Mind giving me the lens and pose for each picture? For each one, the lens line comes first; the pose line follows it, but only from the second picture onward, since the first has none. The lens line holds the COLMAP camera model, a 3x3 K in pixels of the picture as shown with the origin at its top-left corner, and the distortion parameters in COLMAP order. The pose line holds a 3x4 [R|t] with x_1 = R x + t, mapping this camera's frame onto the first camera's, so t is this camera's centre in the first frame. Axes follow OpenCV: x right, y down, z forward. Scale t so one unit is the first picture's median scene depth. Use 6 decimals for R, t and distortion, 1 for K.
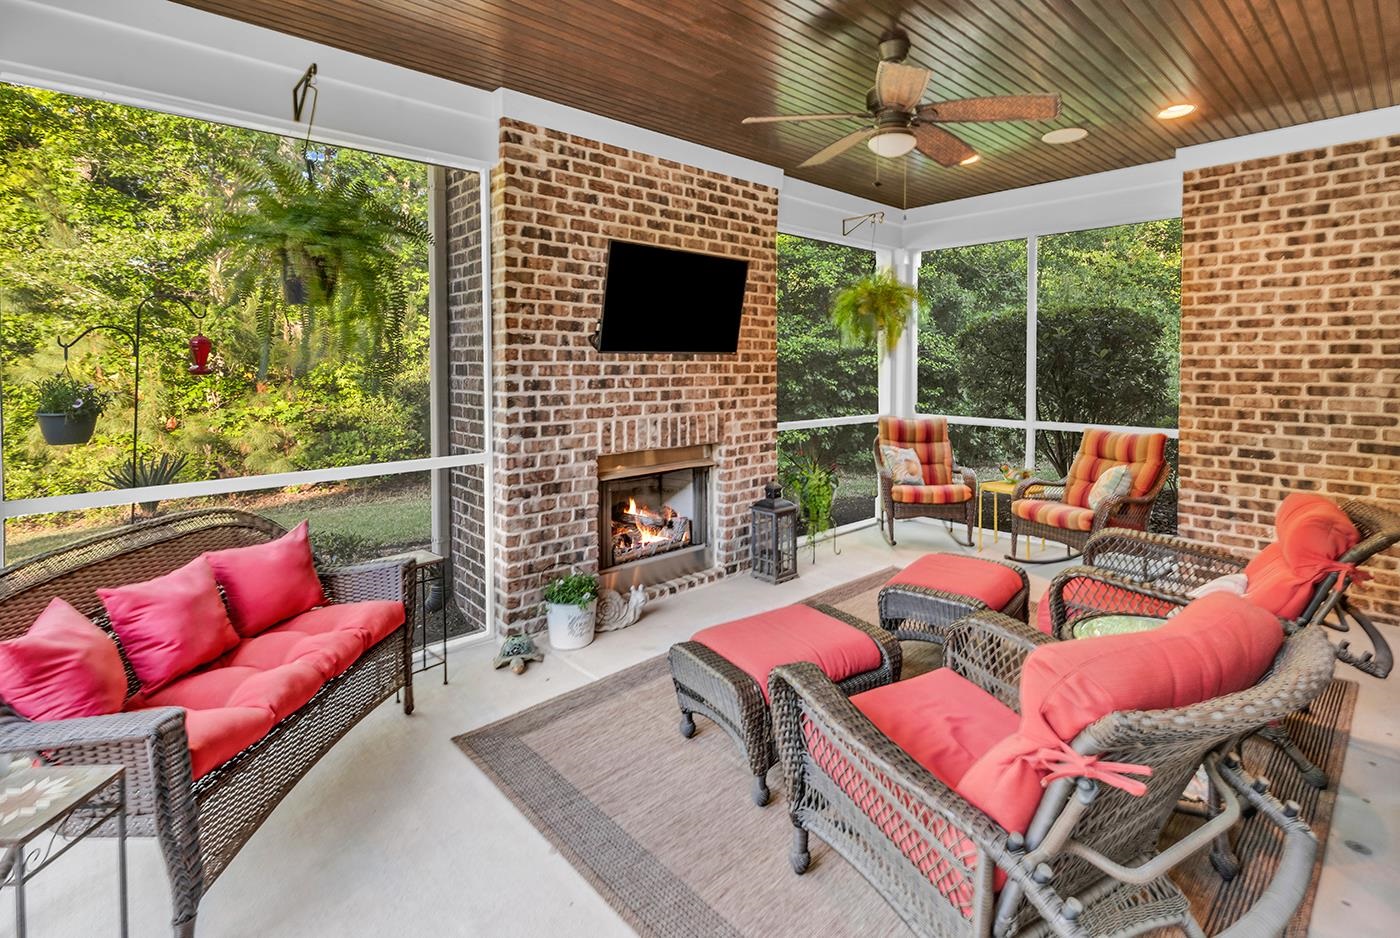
lens RADIAL K [[647.0, 0, 687.7], [0, 647.0, 365.0], [0, 0, 1]] dist [0.004563, -0.001336]
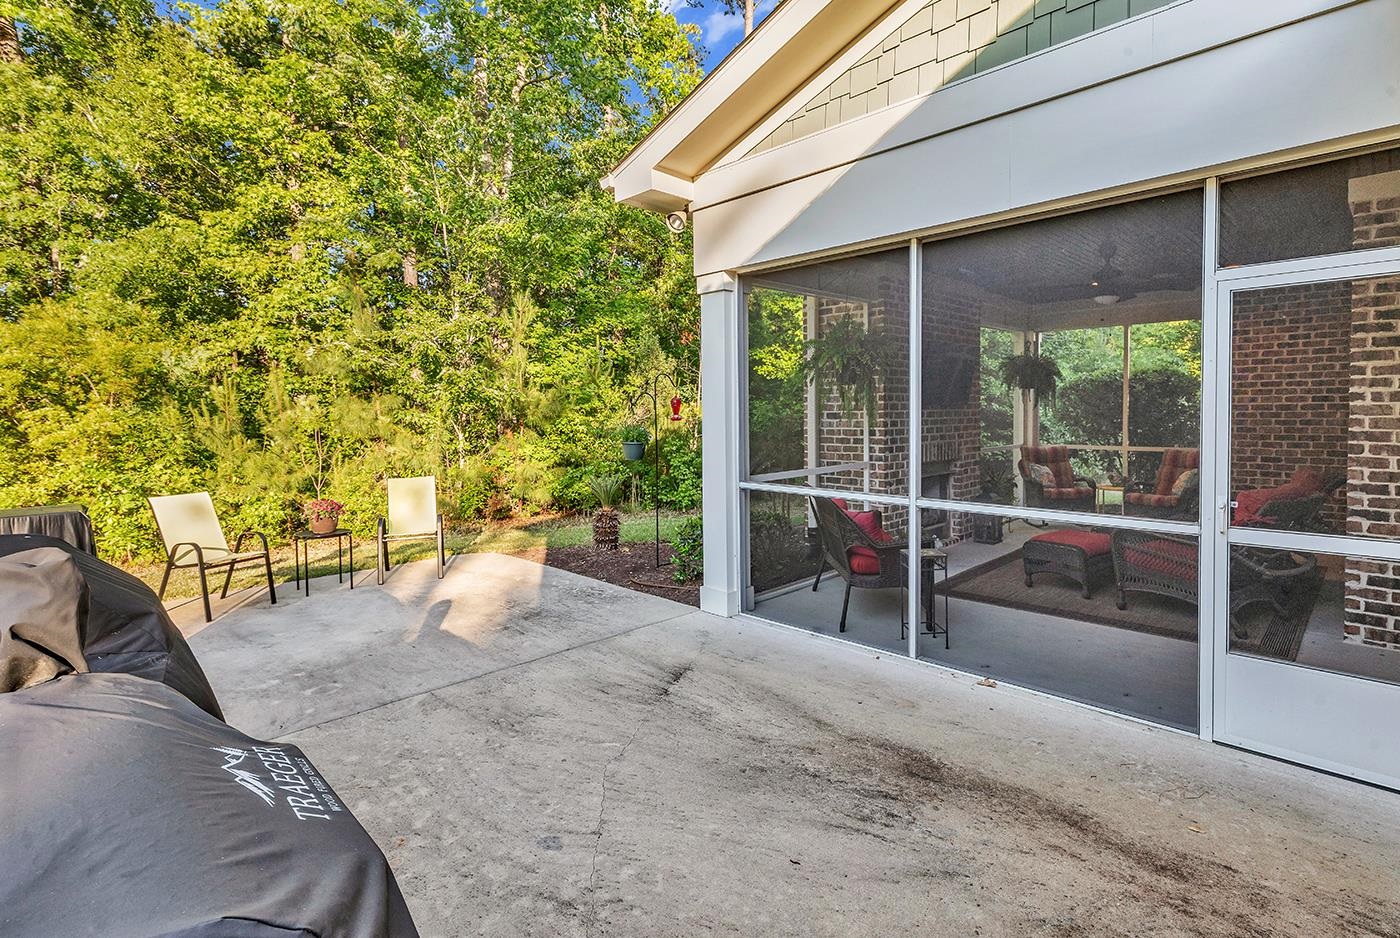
lens RADIAL K [[647.0, 0, 732.6], [0, 647.0, 424.1], [0, 0, 1]] dist [0.004563, -0.001336]
pose [[0.998256, -0.012053, 0.057784, -0.667122], [0.011188, 0.999821, 0.015271, -0.000071], [-0.057958, -0.014598, 0.998212, -0.651740]]
